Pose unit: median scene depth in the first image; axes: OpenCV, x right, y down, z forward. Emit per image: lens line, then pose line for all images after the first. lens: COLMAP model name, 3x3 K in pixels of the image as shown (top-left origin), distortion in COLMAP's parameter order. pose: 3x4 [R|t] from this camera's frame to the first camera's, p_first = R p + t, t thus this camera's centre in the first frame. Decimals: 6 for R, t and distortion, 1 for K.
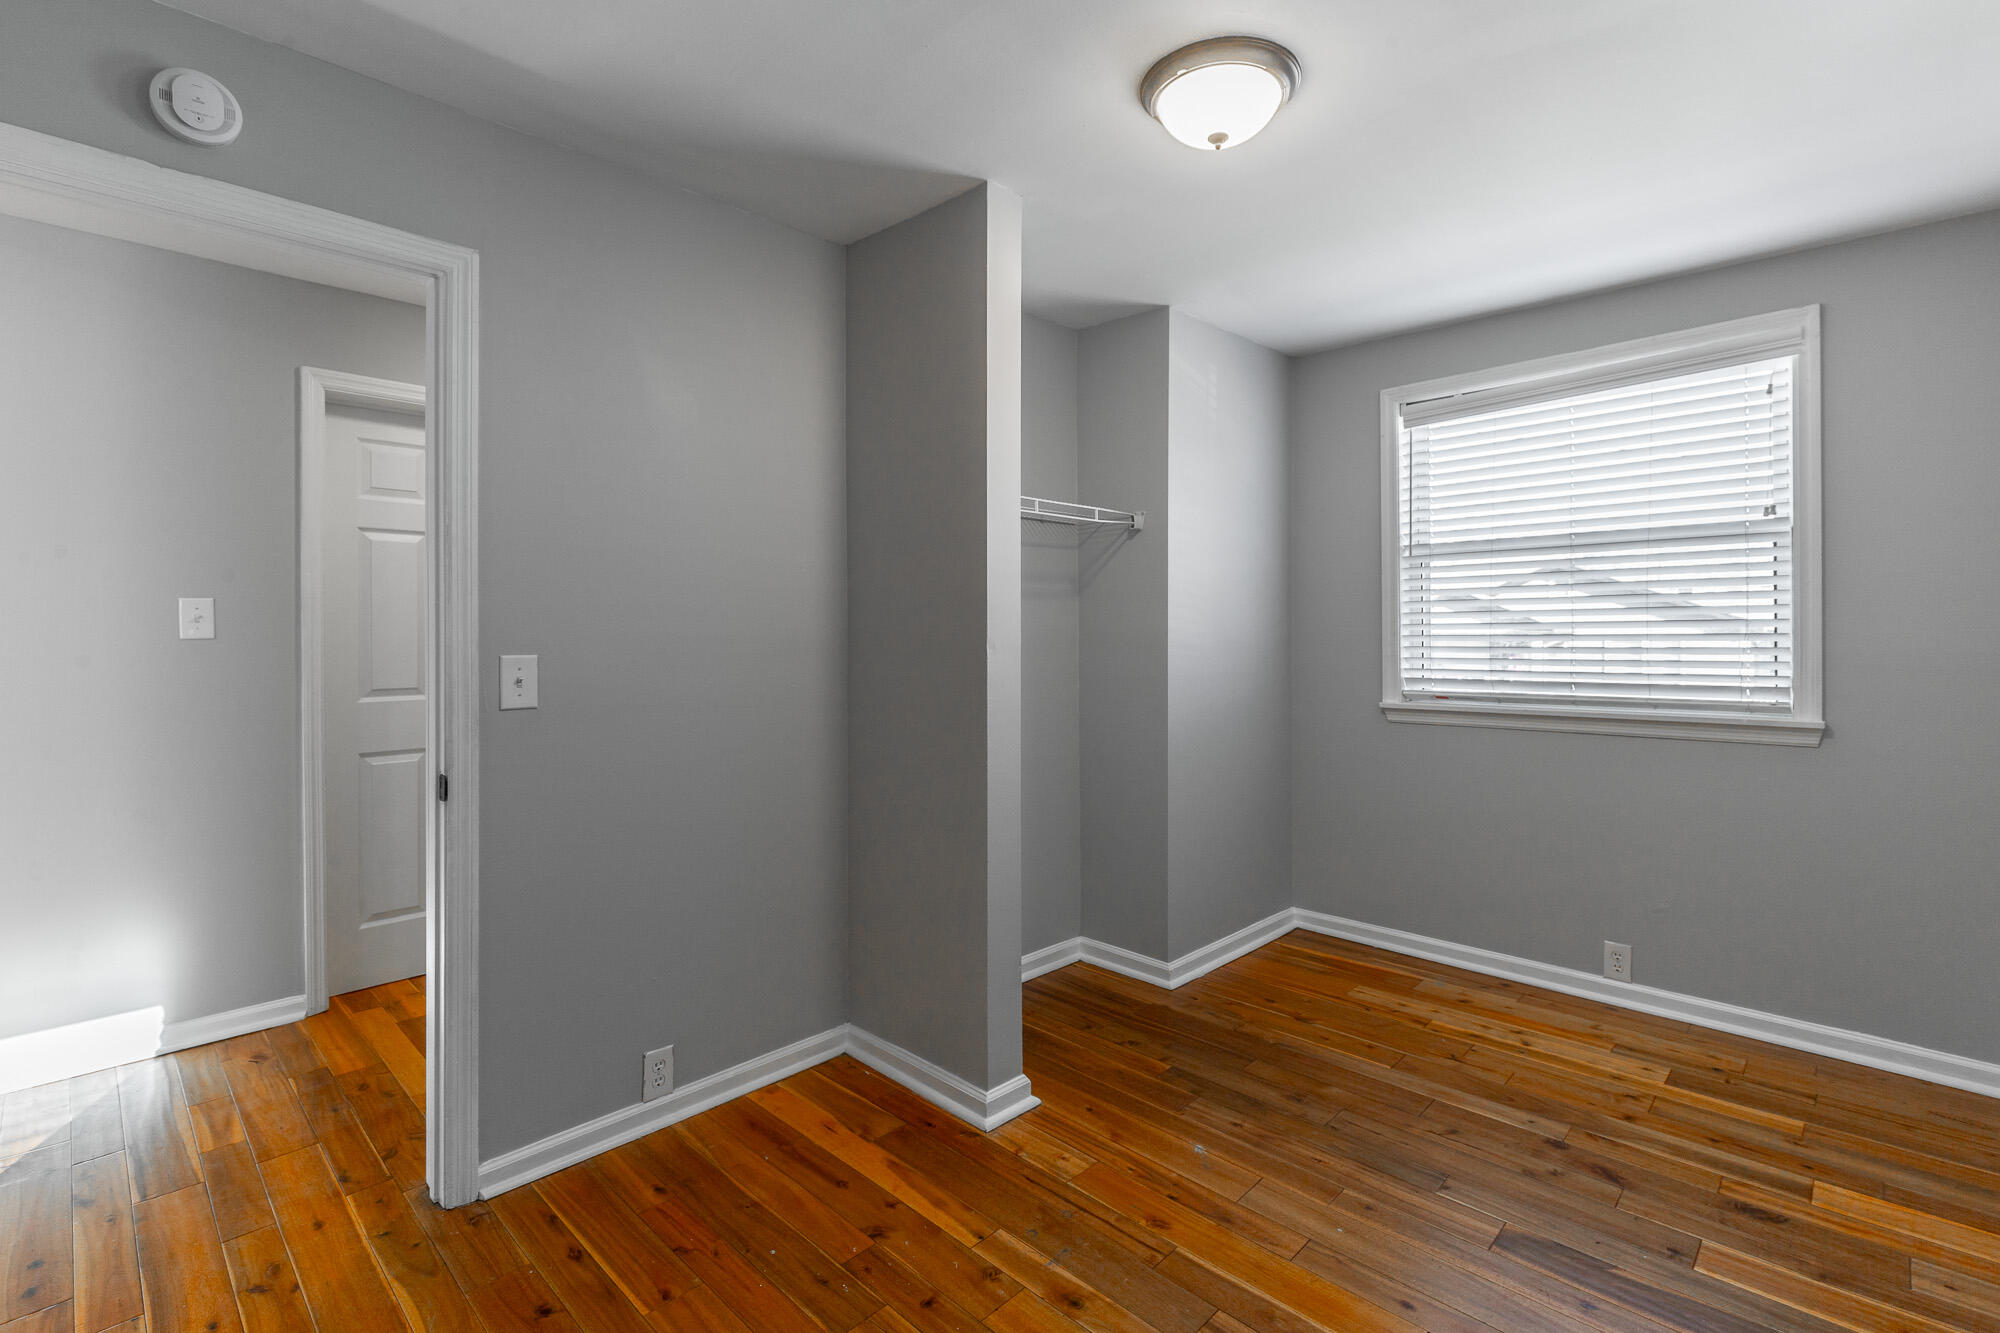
lens RADIAL K [[908.2, 0, 991.9], [0, 908.2, 651.9], [0, 0, 1]] dist [0.008277, -0.000674]
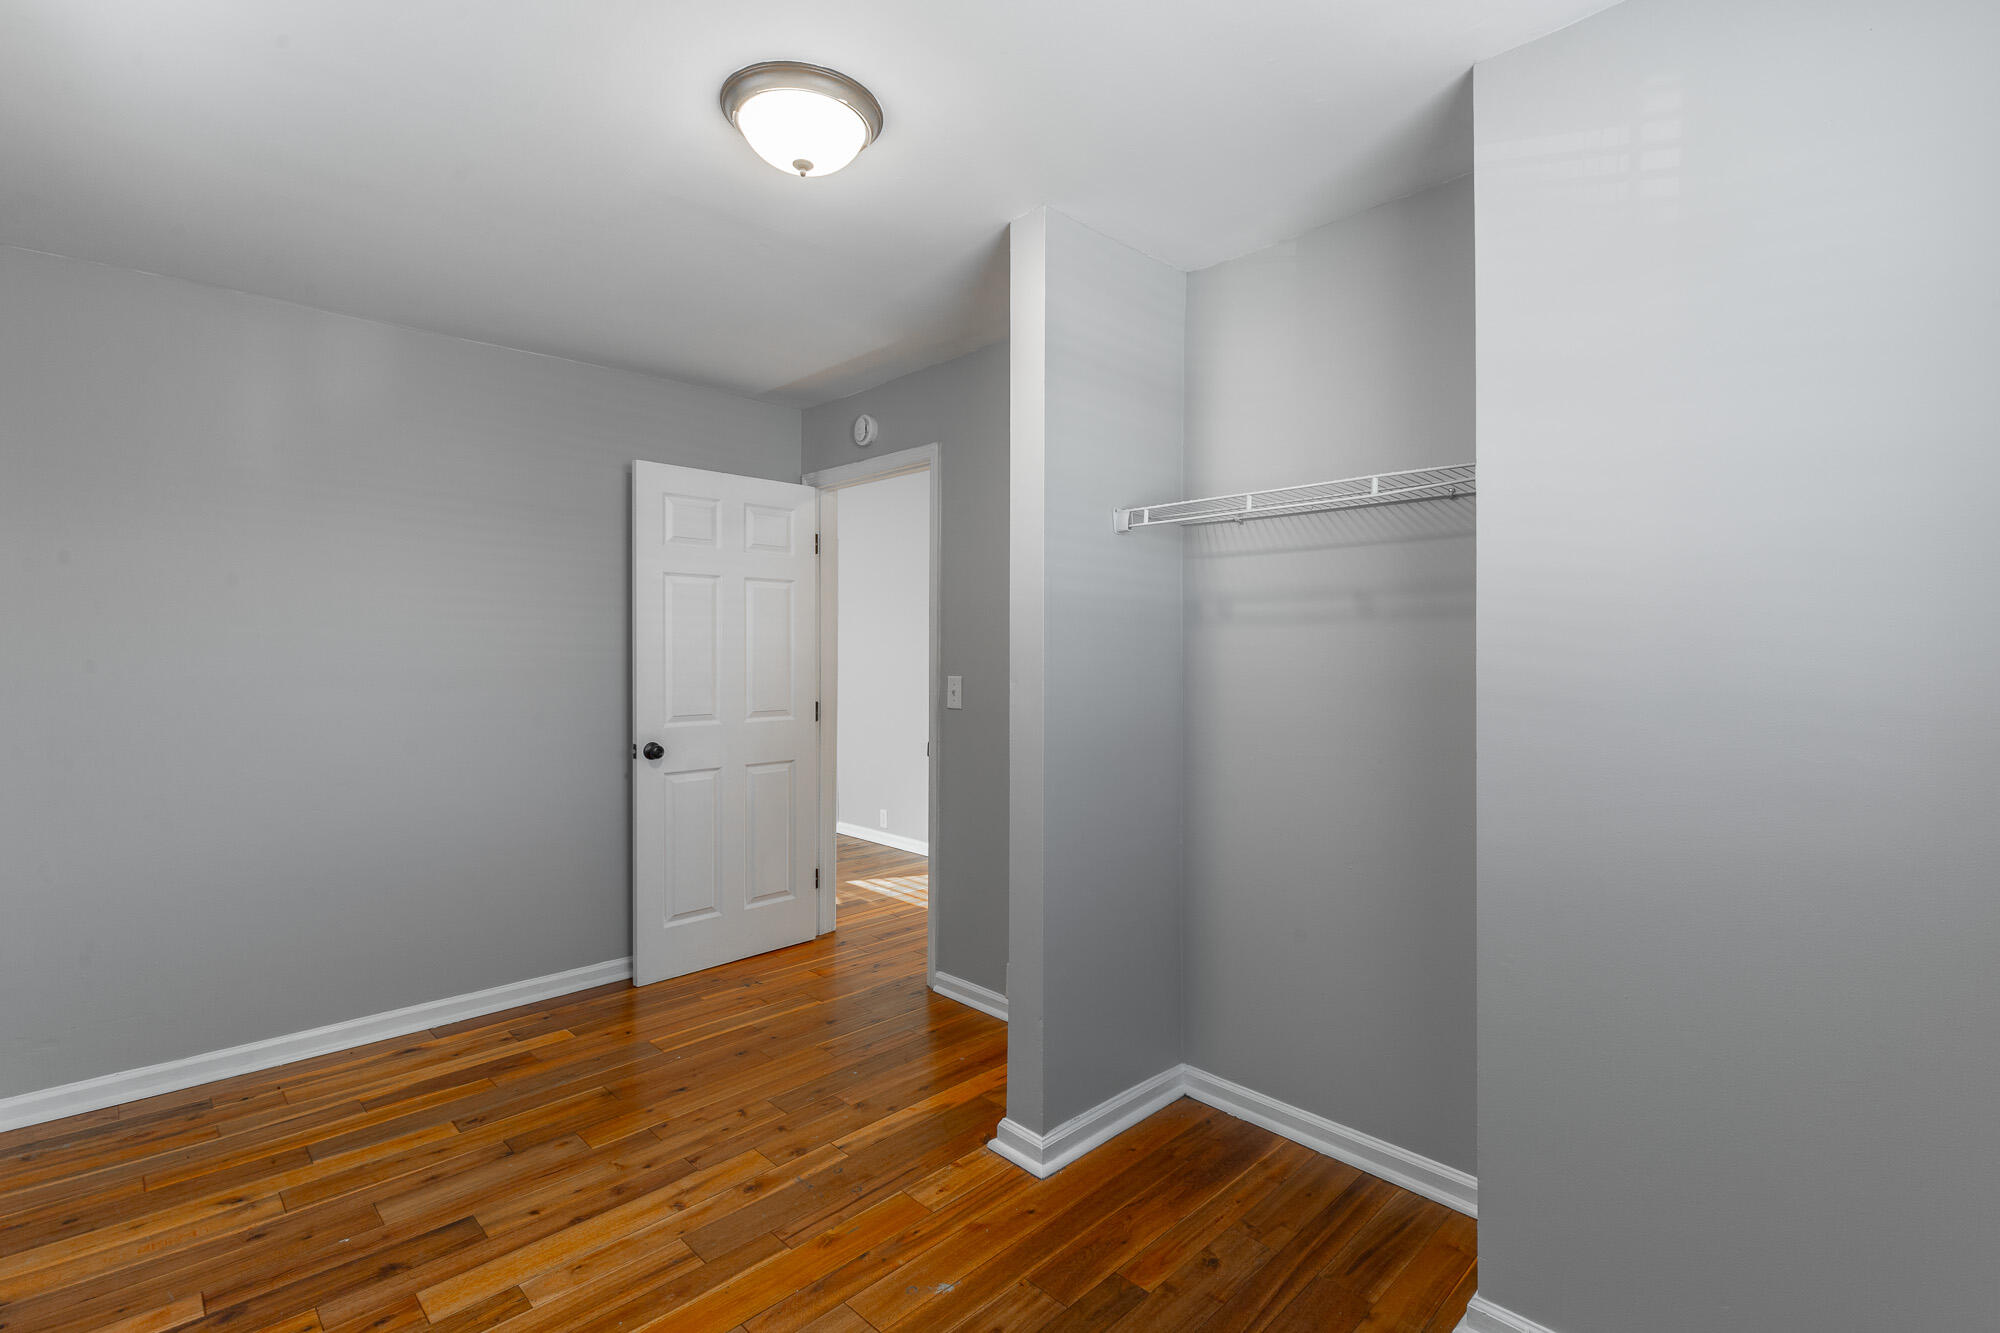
lens RADIAL K [[908.2, 0, 1013.7], [0, 908.2, 676.4], [0, 0, 1]] dist [0.008277, -0.000674]
pose [[-0.019151, 0.022412, -0.999565, 1.162366], [-0.017391, 0.999590, 0.022745, -0.036330], [0.999665, 0.017819, -0.018753, 1.187857]]
